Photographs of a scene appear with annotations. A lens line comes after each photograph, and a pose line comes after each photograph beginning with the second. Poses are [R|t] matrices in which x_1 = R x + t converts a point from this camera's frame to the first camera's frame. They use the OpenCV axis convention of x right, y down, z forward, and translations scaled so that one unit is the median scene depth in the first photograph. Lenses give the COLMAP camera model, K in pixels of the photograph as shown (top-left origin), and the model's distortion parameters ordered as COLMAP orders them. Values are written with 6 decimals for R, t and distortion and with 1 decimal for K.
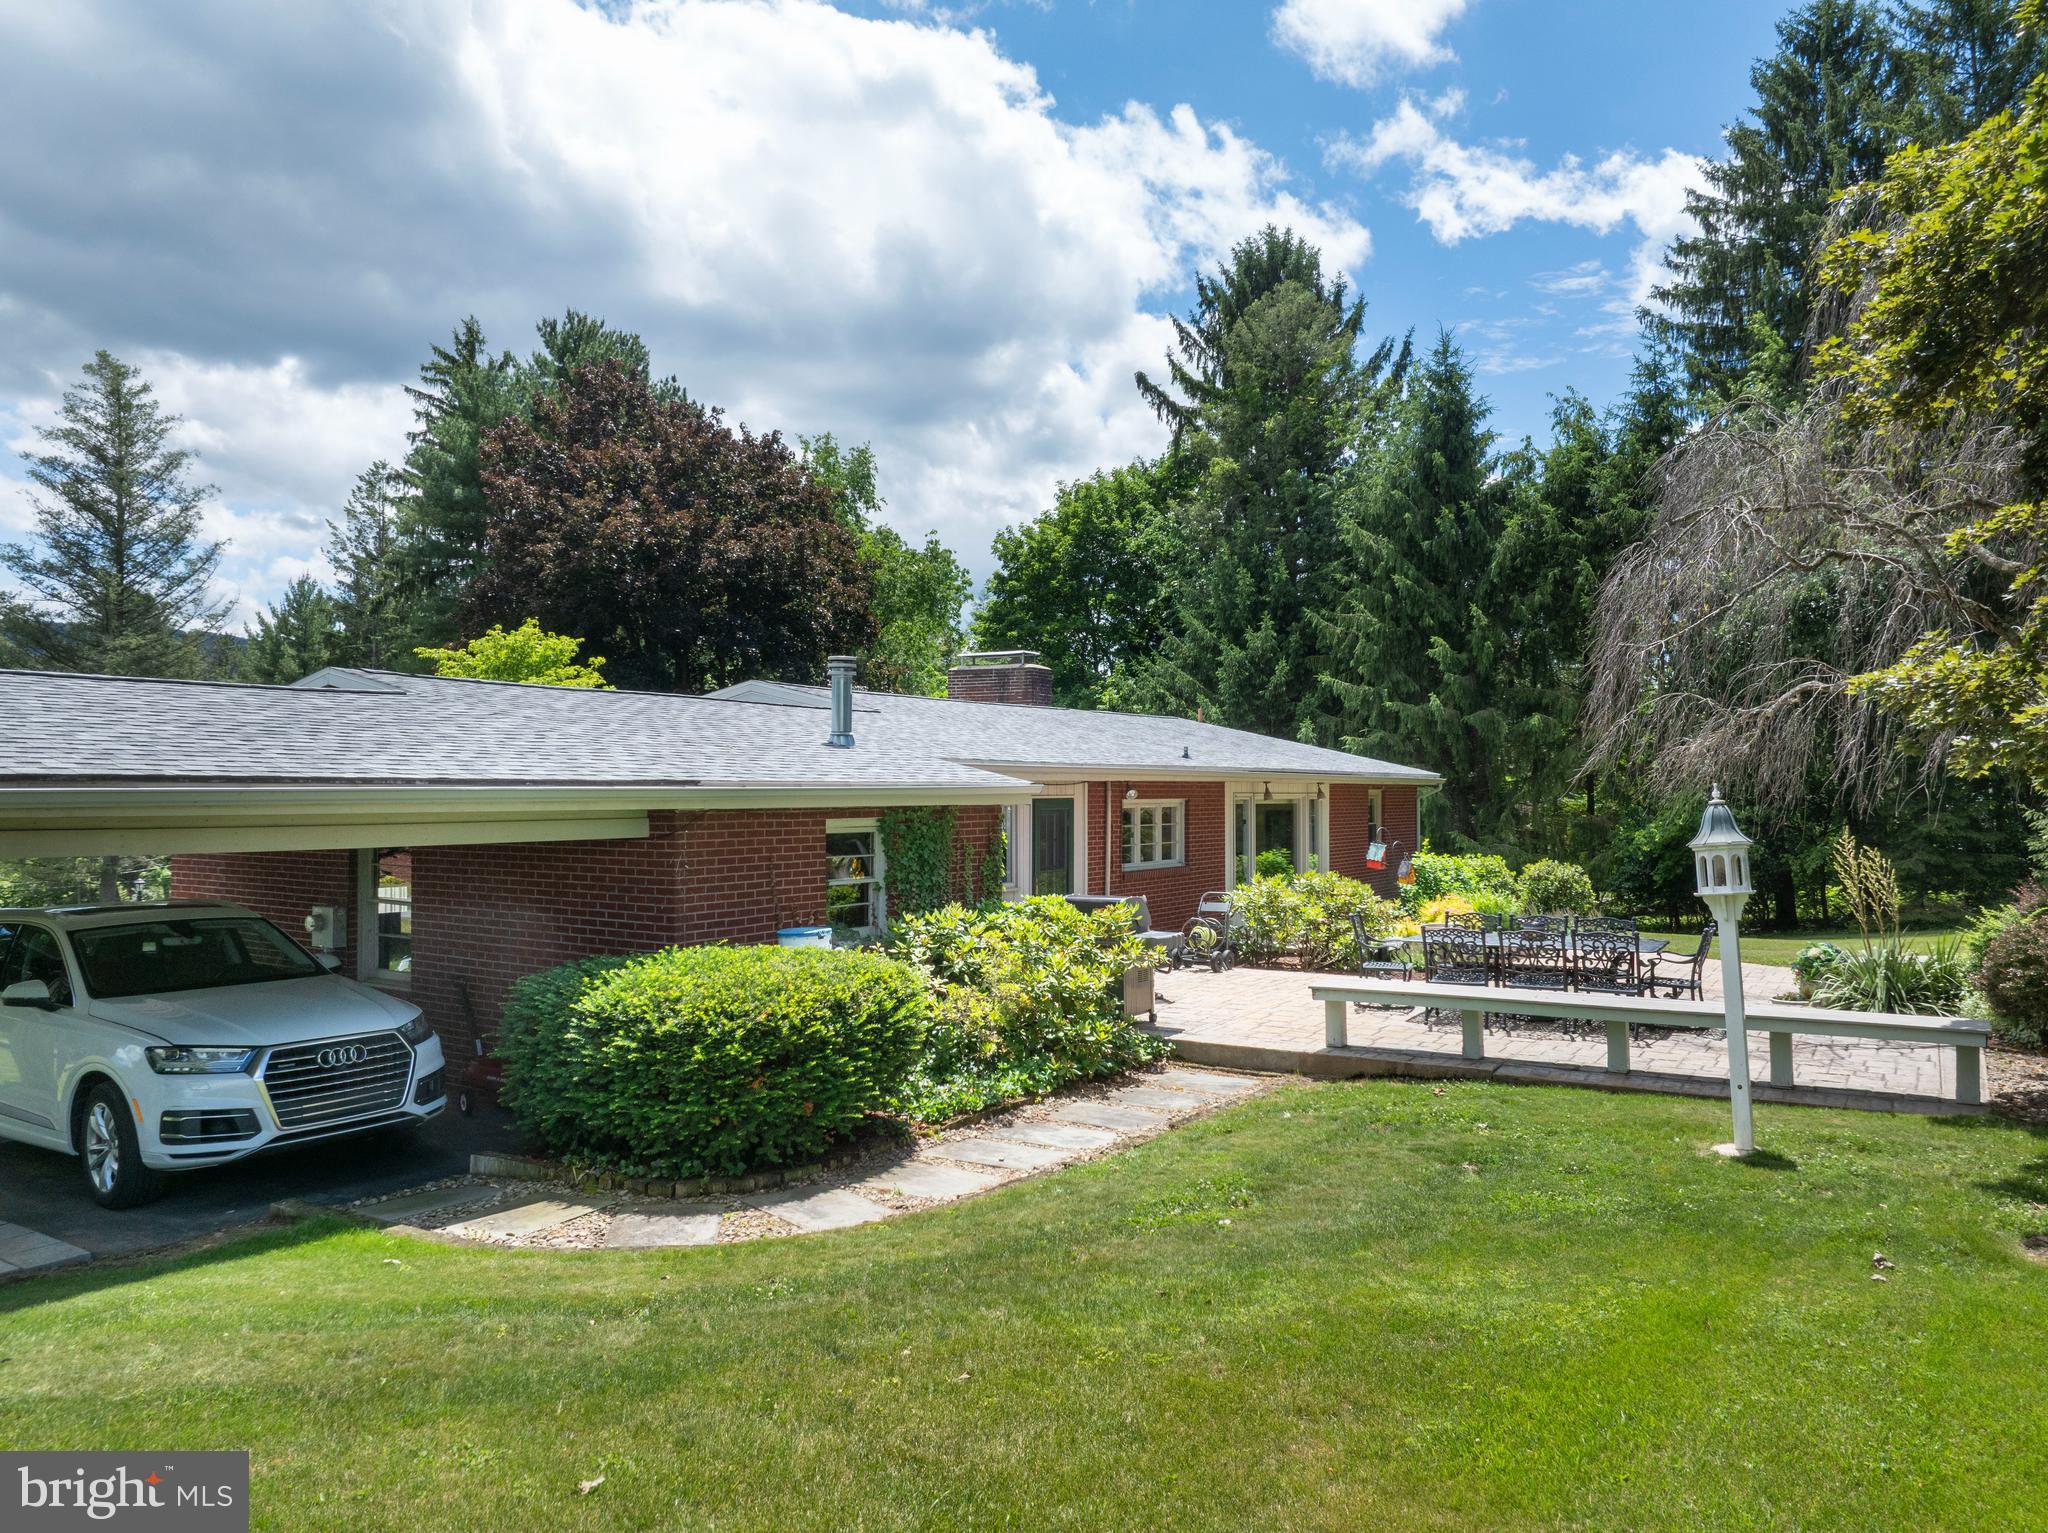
lens RADIAL K [[1436.2, 0, 1012.0], [0, 1436.2, 786.8], [0, 0, 1]] dist [-0.042188, 0.010315]
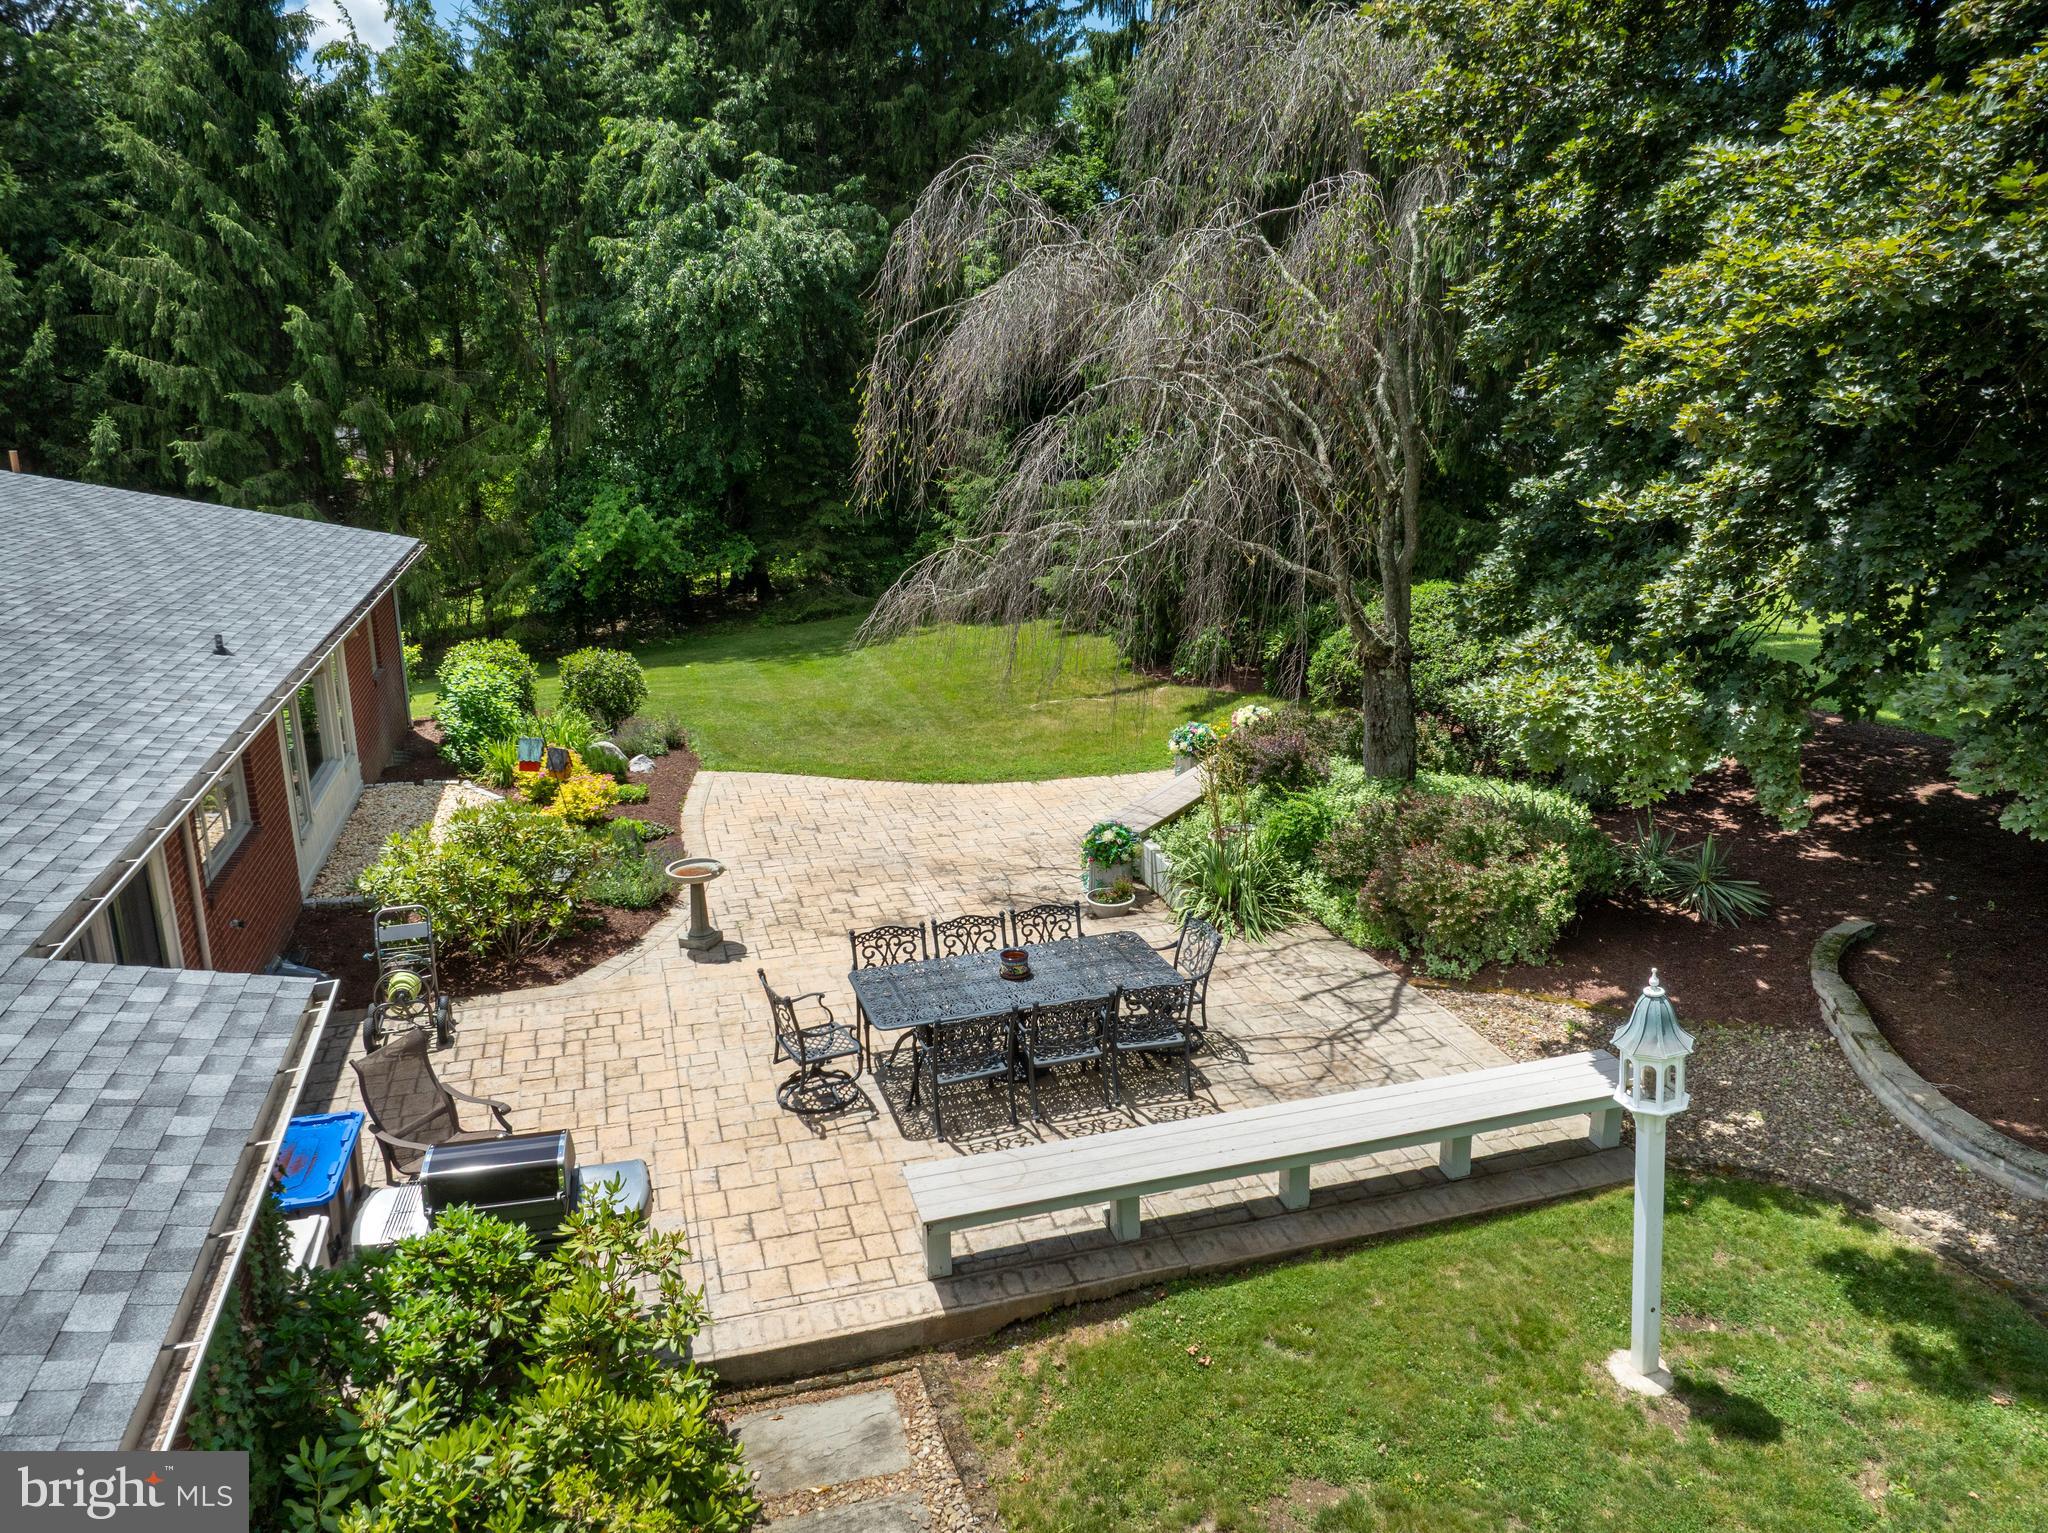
lens RADIAL K [[1436.2, 0, 1029.2], [0, 1436.2, 786.8], [0, 0, 1]] dist [-0.042188, 0.010315]
pose [[0.640263, -0.223882, 0.734807, -0.059199], [0.003112, 0.957333, 0.288969, -0.071734], [-0.768150, -0.182729, 0.613642, 0.175973]]
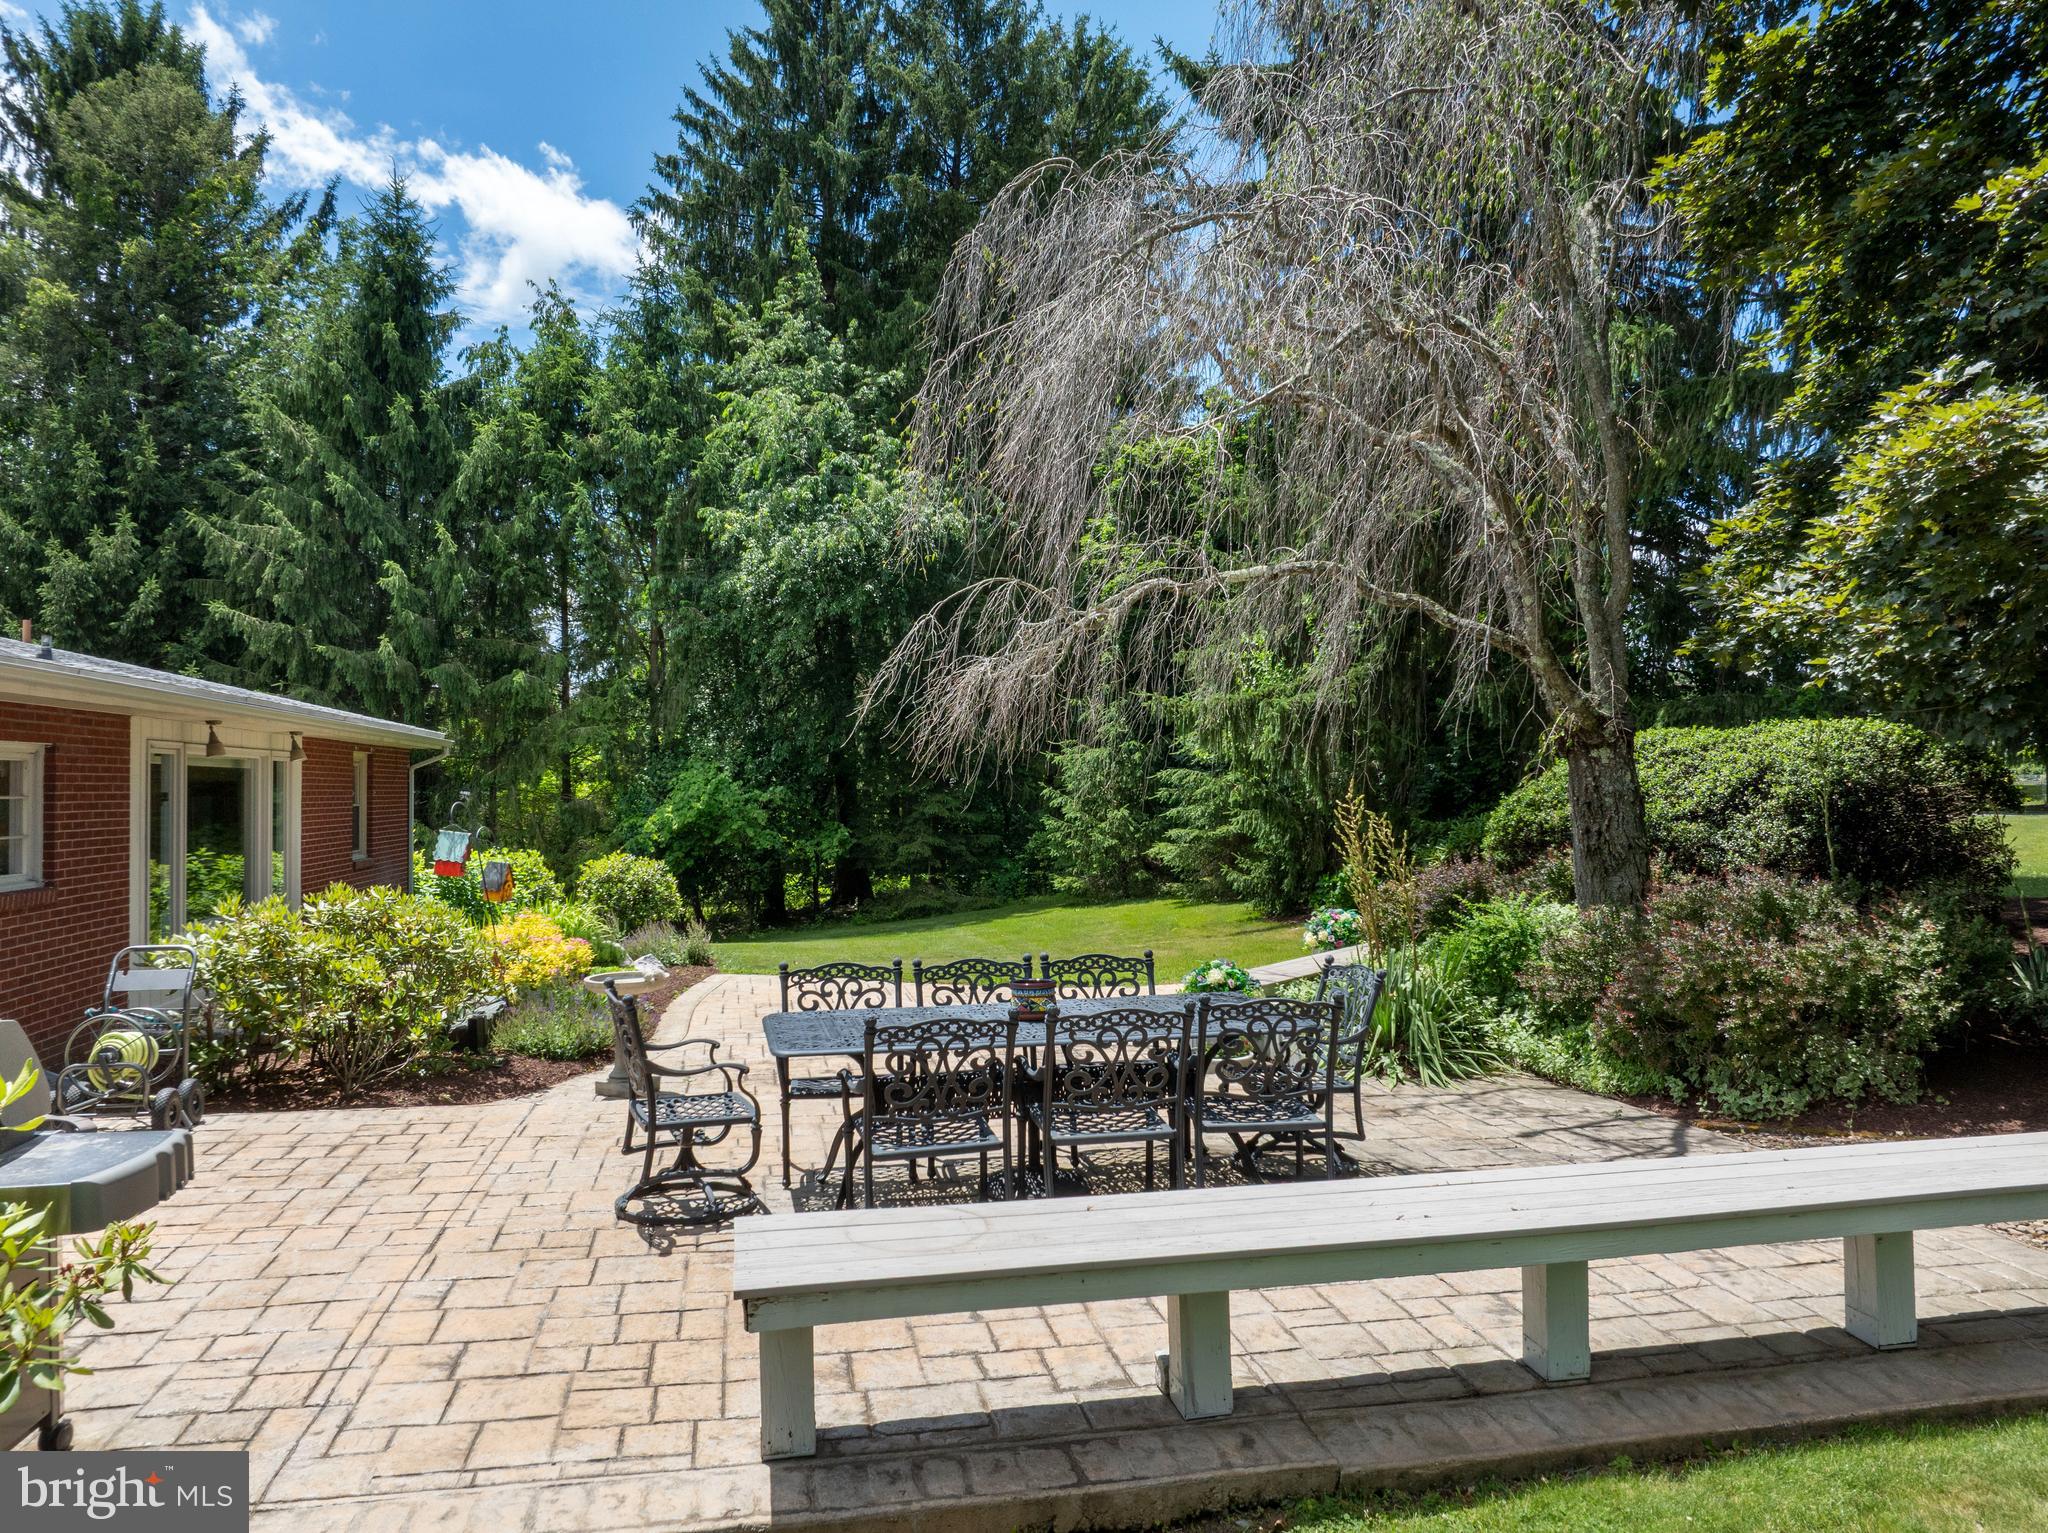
lens RADIAL K [[1436.2, 0, 1034.7], [0, 1436.2, 769.9], [0, 0, 1]] dist [-0.042188, 0.010315]
pose [[0.711053, 0.006634, 0.703107, 0.013141], [0.000184, 0.999954, -0.009620, 0.010483], [-0.703138, 0.006970, 0.711019, 0.220571]]
